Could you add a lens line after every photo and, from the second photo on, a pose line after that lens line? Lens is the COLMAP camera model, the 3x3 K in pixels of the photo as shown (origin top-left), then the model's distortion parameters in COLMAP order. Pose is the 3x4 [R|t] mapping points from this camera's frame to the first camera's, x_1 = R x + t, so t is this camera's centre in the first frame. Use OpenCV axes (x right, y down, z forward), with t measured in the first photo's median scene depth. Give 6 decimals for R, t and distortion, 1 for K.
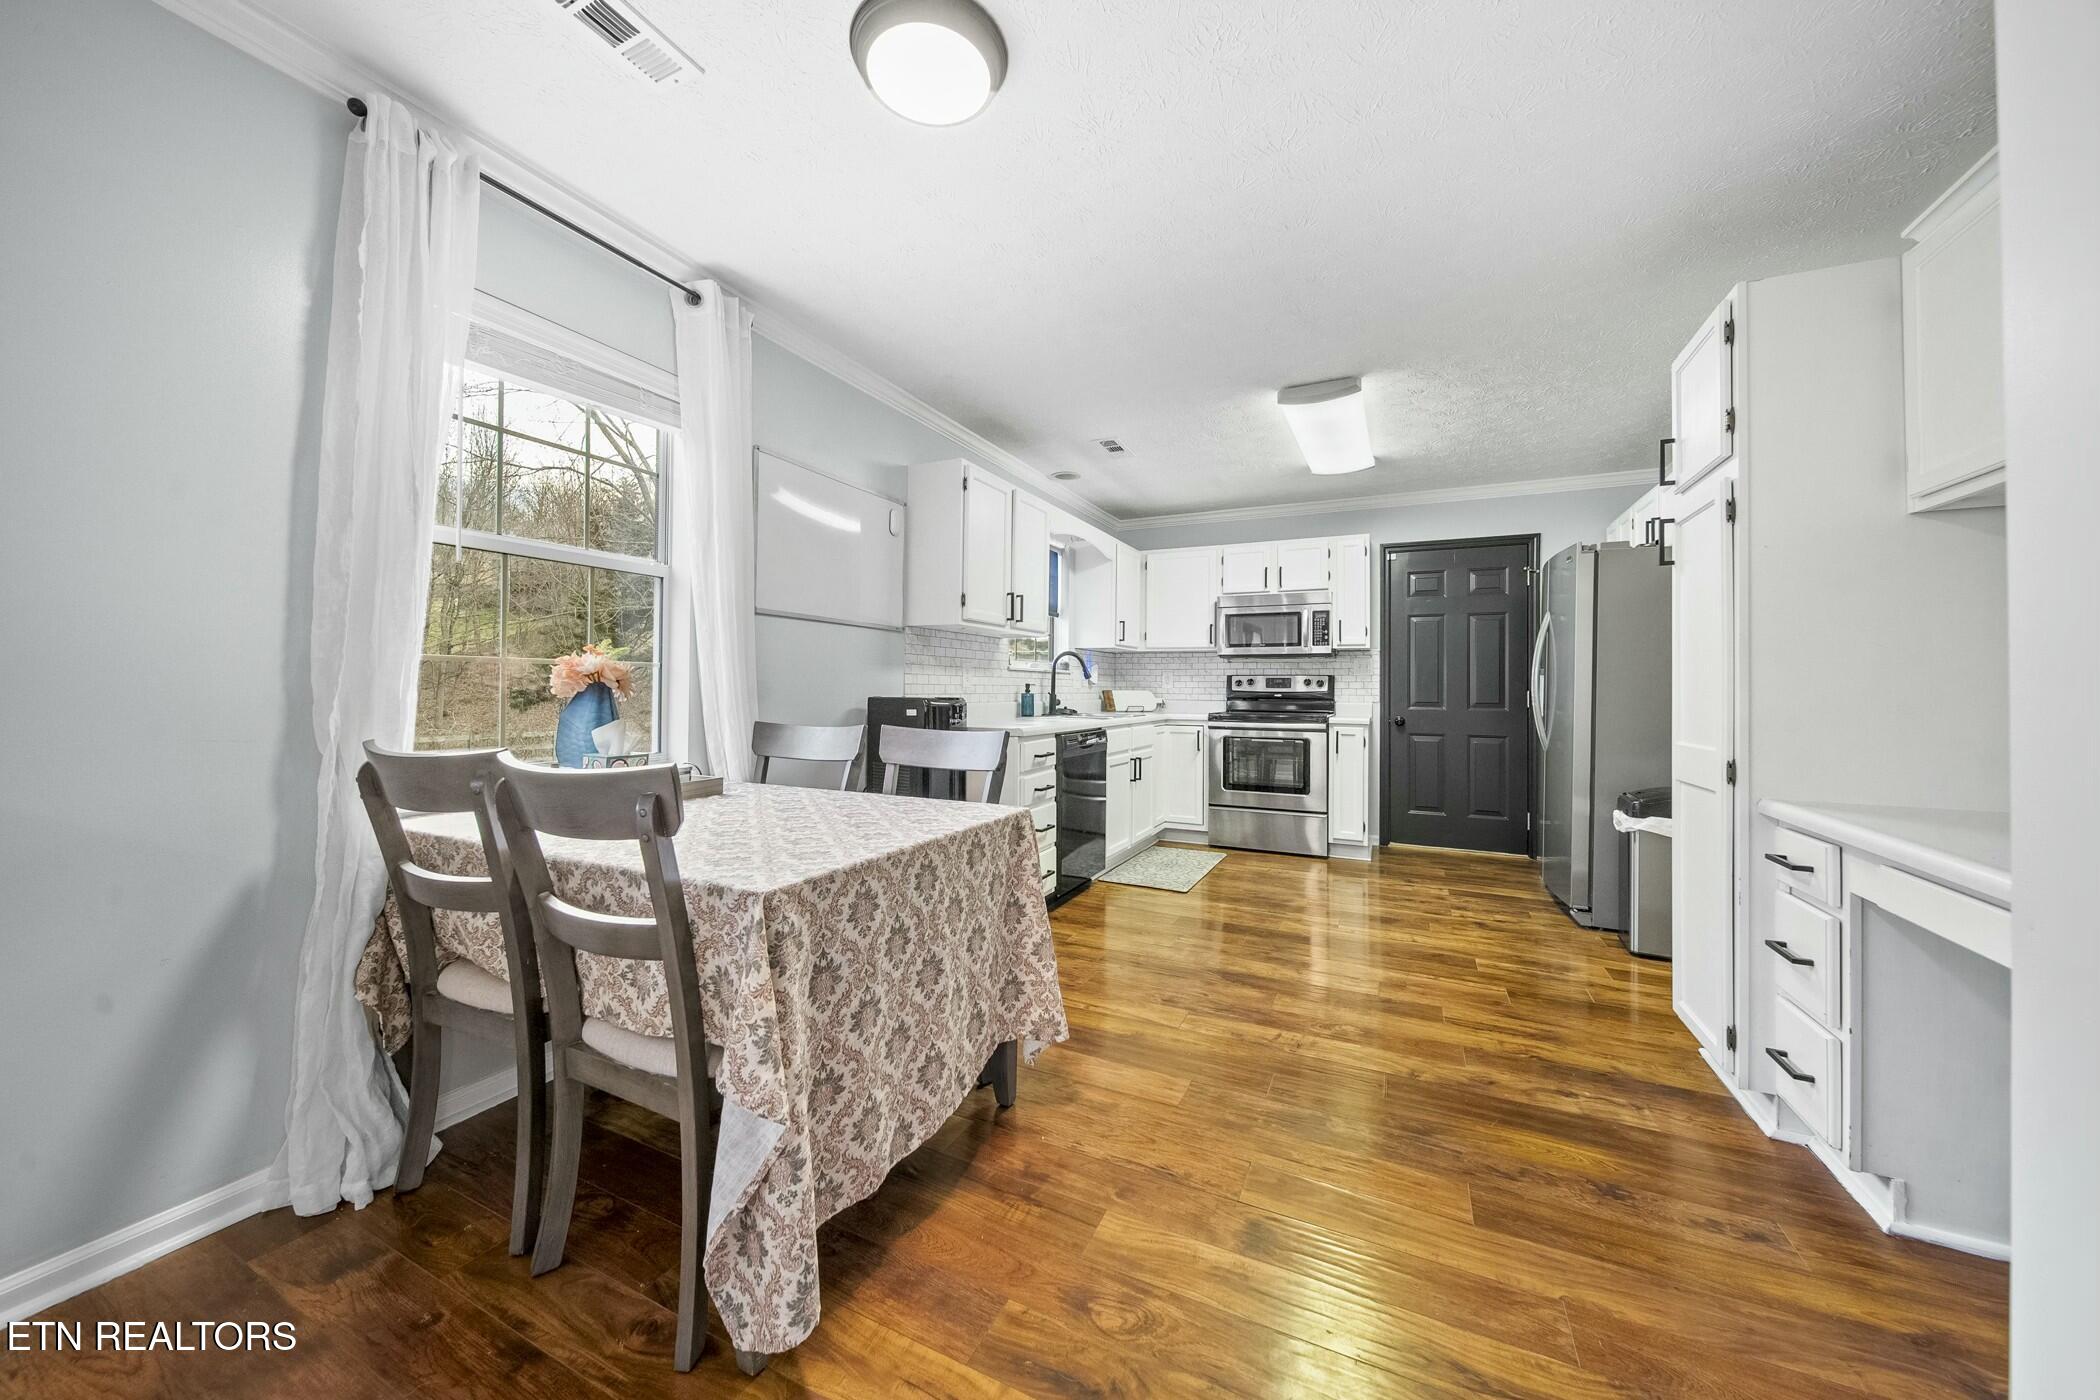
lens RADIAL K [[734.8, 0, 1049.3], [0, 734.8, 686.5], [0, 0, 1]] dist [-0.006379, -0.000417]
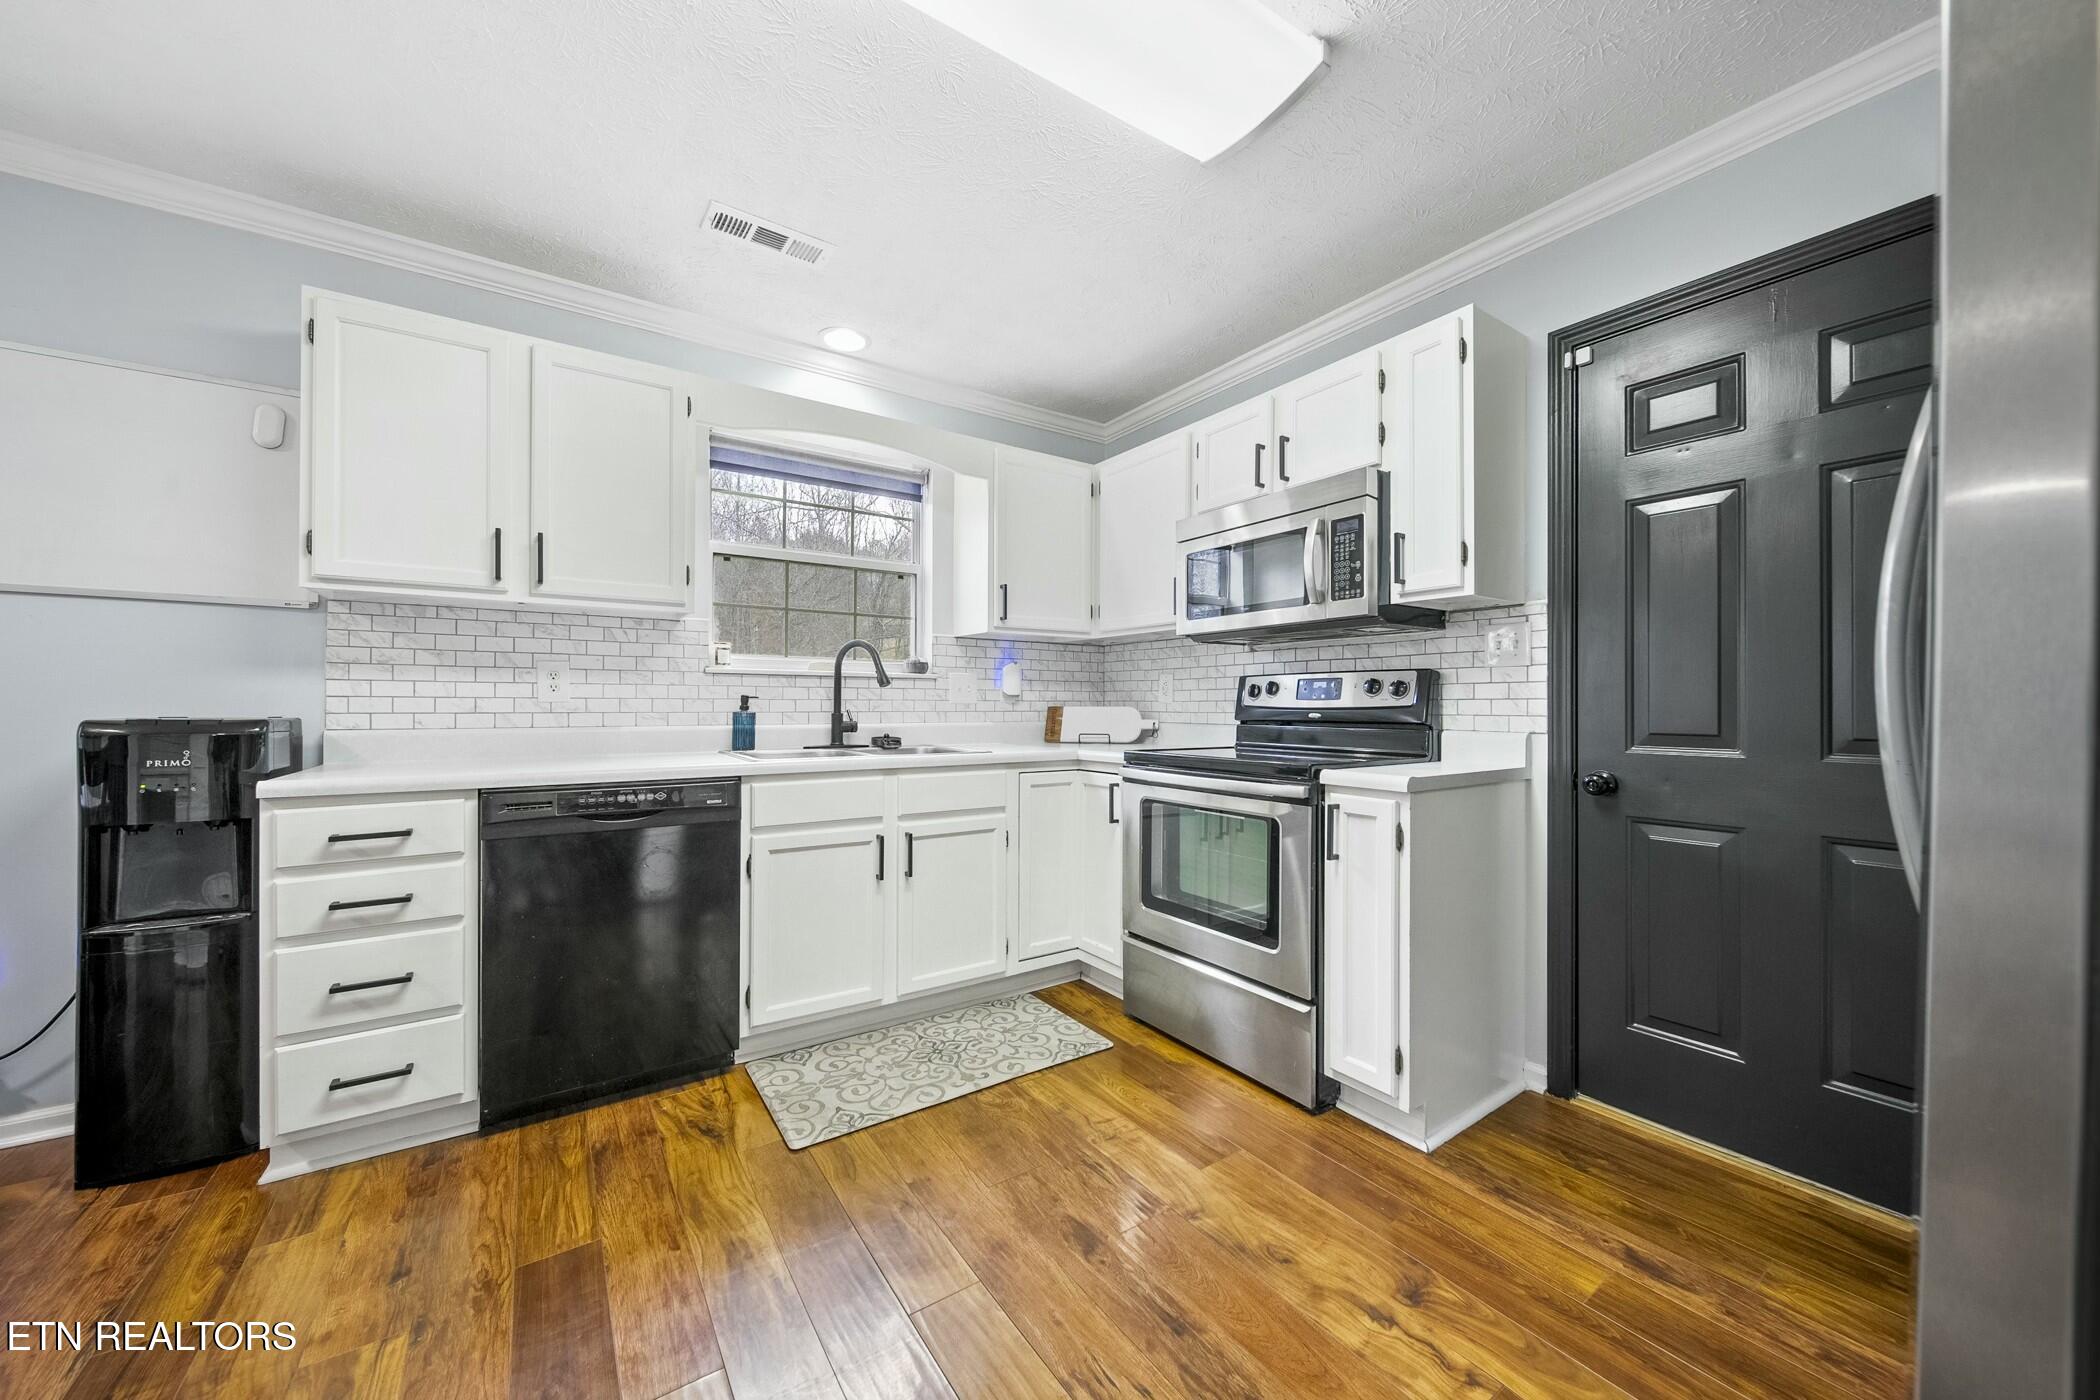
lens RADIAL K [[734.8, 0, 1050.7], [0, 734.8, 701.9], [0, 0, 1]] dist [-0.006379, -0.000417]
pose [[0.869510, -0.007920, -0.493853, 0.404544], [0.006360, 0.999968, -0.004839, 0.004816], [0.493875, 0.001067, 0.869532, 0.513682]]
